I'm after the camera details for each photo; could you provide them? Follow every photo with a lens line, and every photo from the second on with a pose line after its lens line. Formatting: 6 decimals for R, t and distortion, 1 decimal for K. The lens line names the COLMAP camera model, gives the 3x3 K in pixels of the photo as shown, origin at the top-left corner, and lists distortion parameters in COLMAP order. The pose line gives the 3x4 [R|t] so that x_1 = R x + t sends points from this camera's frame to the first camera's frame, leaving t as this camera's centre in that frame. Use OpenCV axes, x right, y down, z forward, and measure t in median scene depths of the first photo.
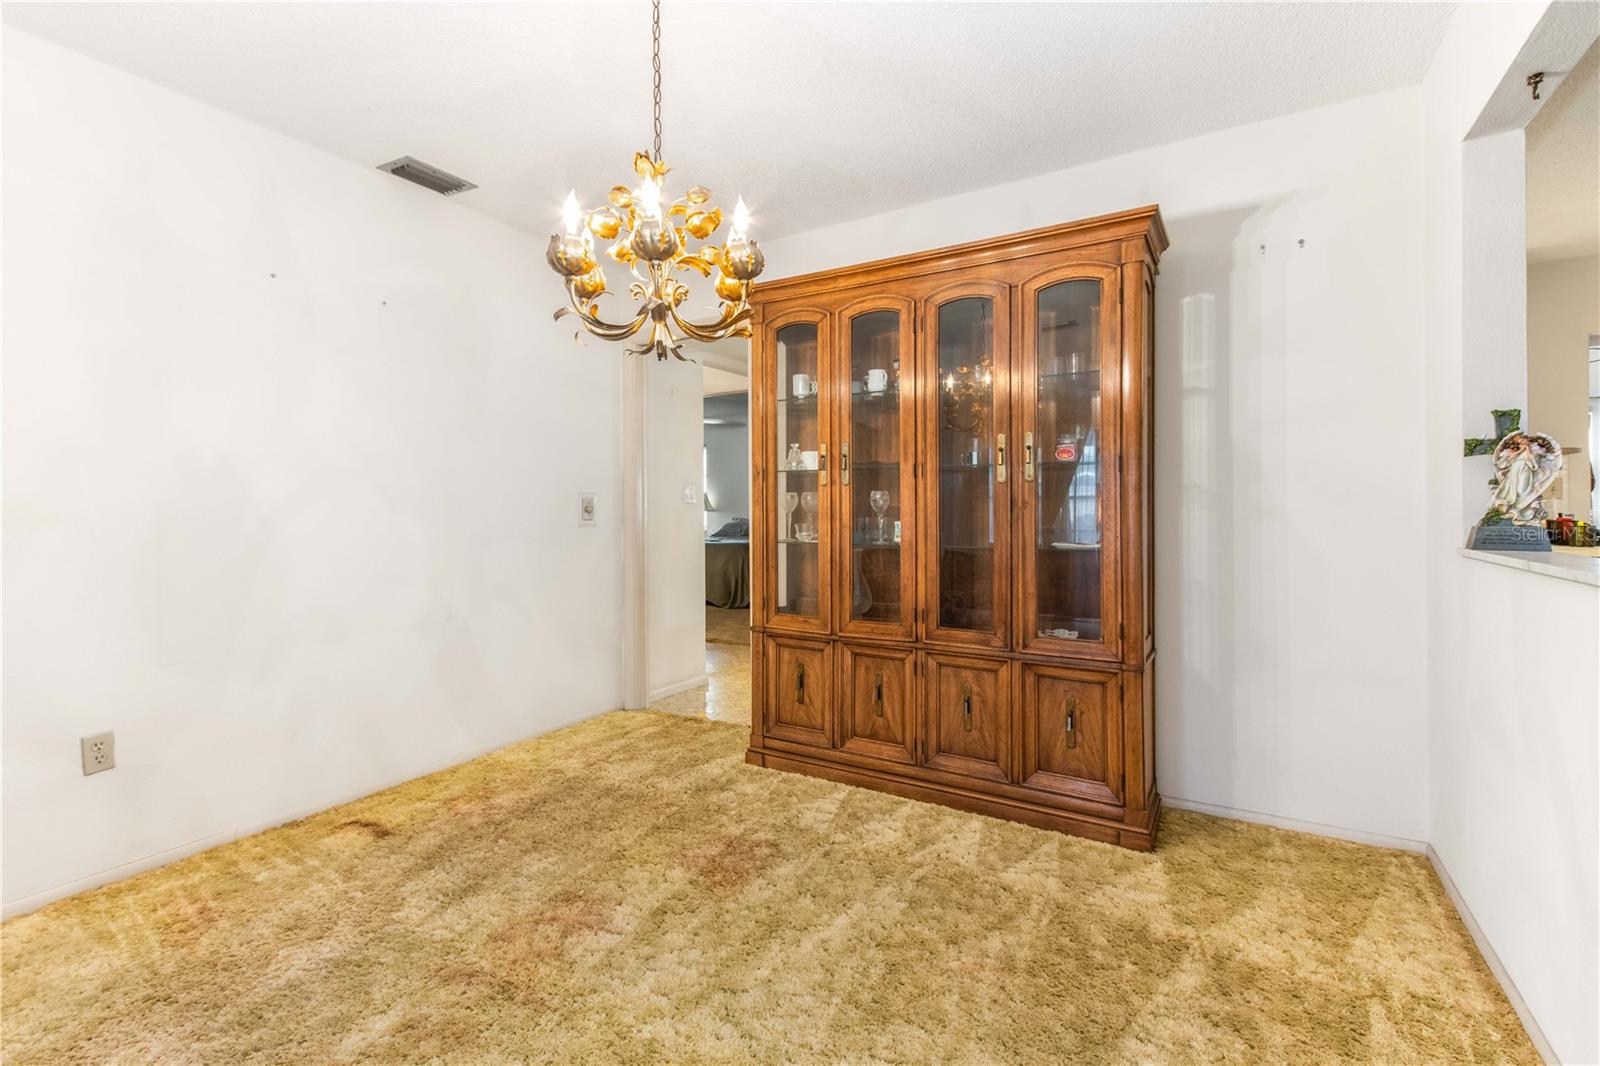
lens RADIAL K [[743.1, 0, 795.5], [0, 743.1, 521.4], [0, 0, 1]] dist [0.022591, -0.002605]
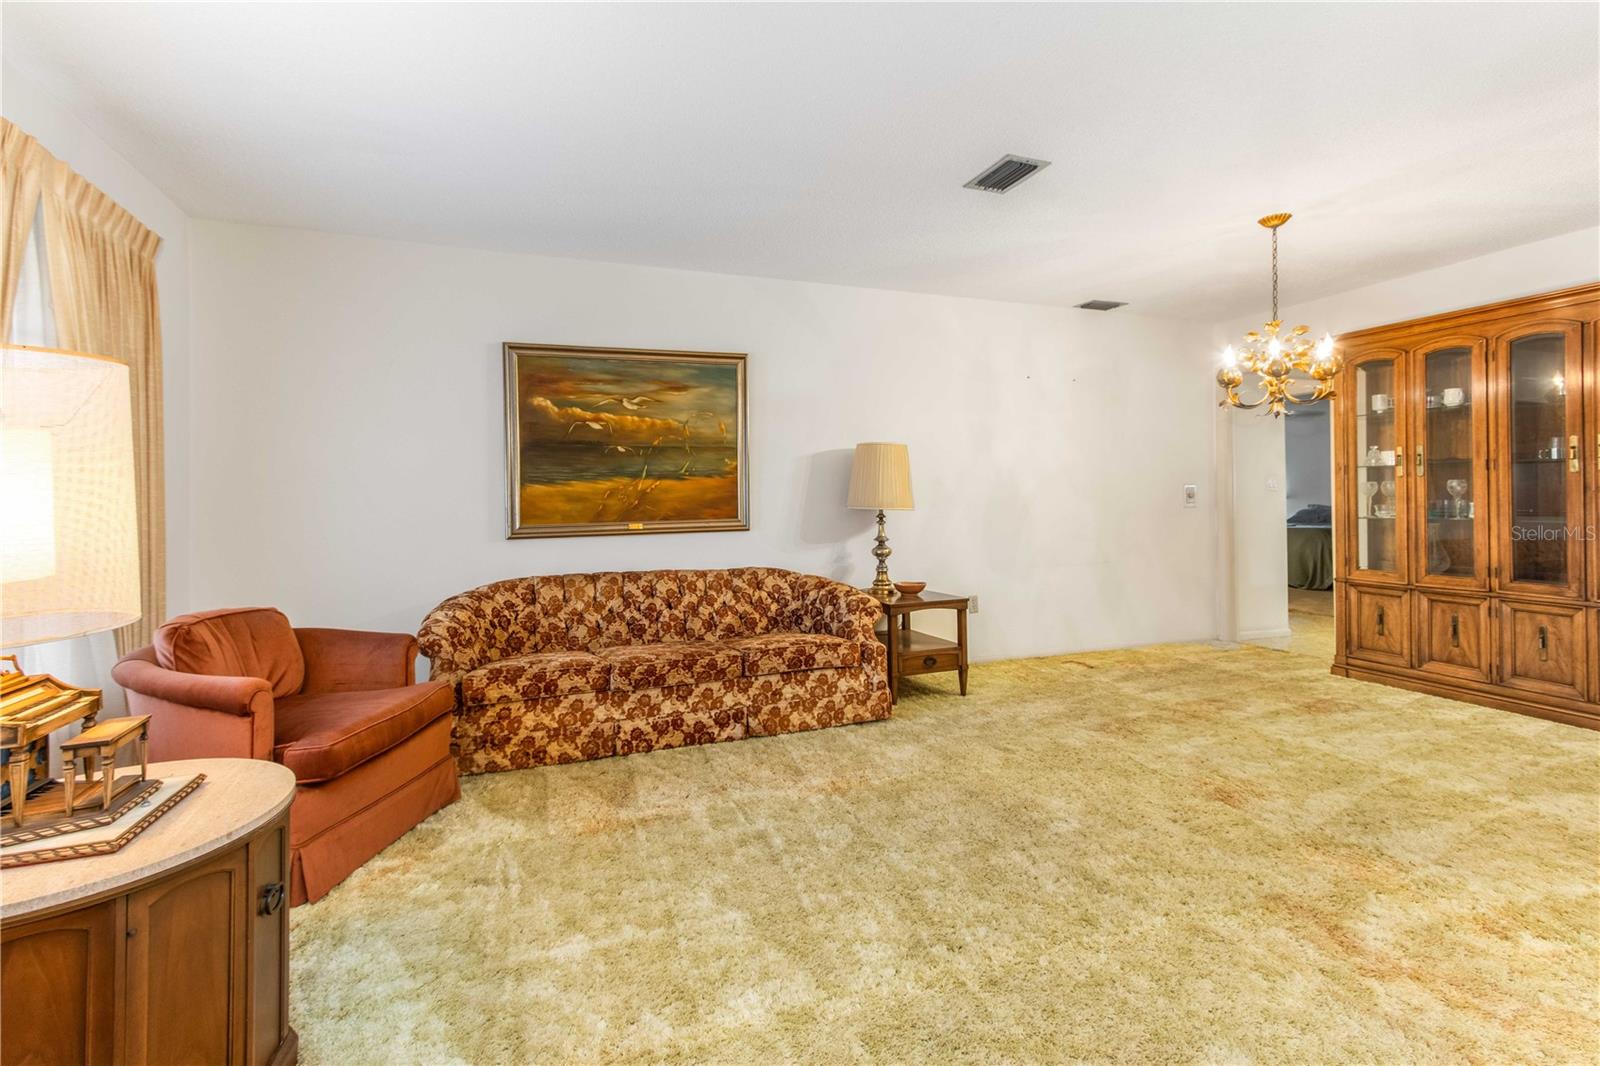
lens RADIAL K [[743.1, 0, 787.1], [0, 743.1, 495.9], [0, 0, 1]] dist [0.022591, -0.002605]
pose [[0.773570, -0.006741, -0.633675, 0.043857], [-0.004958, 0.999848, -0.016689, 0.016650], [0.633691, 0.016051, 0.773420, -0.808354]]
